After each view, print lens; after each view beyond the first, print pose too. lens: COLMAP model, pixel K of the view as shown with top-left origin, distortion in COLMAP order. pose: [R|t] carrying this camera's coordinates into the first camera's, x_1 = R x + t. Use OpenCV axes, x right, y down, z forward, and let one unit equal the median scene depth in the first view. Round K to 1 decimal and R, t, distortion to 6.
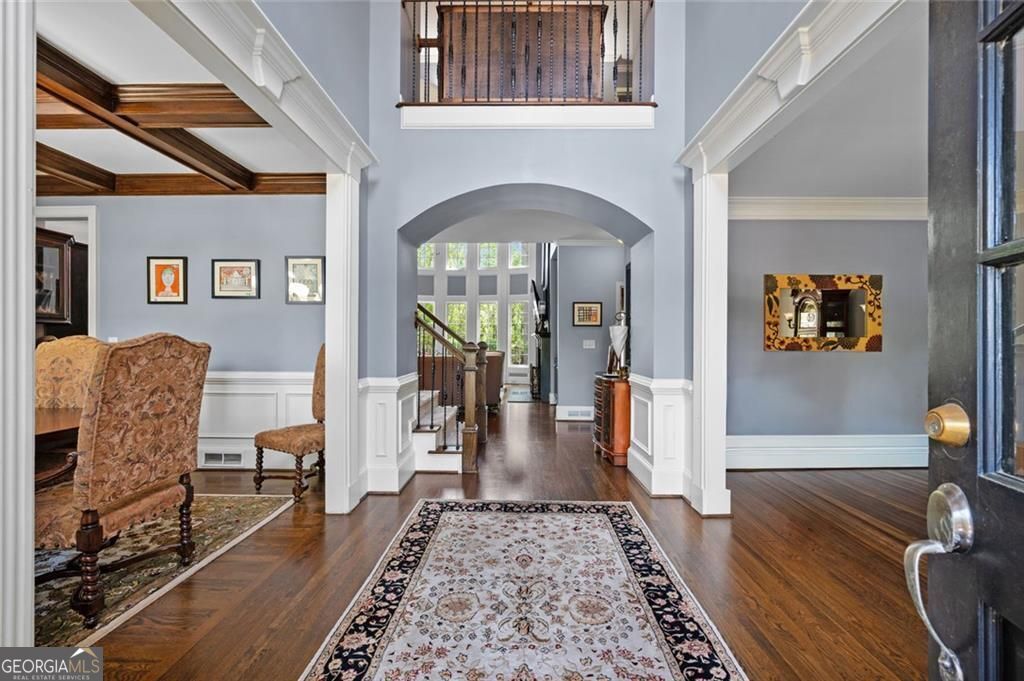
lens RADIAL K [[405.5, 0, 512.1], [0, 405.5, 344.9], [0, 0, 1]] dist [-0.000612, 0.000411]
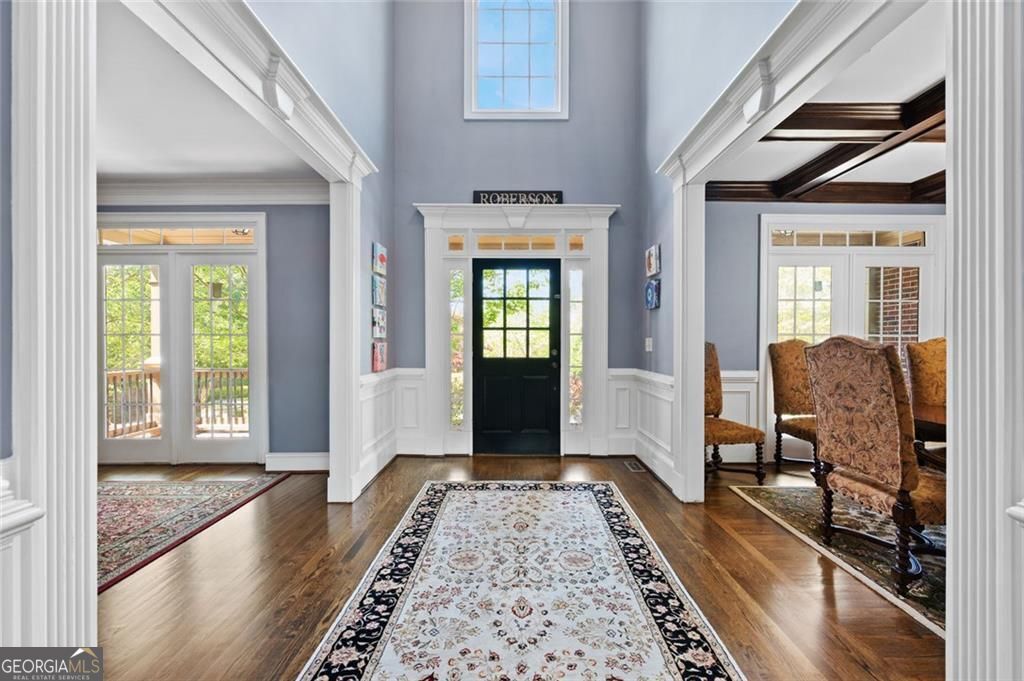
lens RADIAL K [[405.5, 0, 512.1], [0, 405.5, 338.5], [0, 0, 1]] dist [-0.000612, 0.000411]
pose [[-0.999856, -0.005707, -0.015953, 0.073042], [-0.005720, 0.999983, 0.000804, -0.014661], [0.015948, 0.000895, -0.999872, 2.013484]]
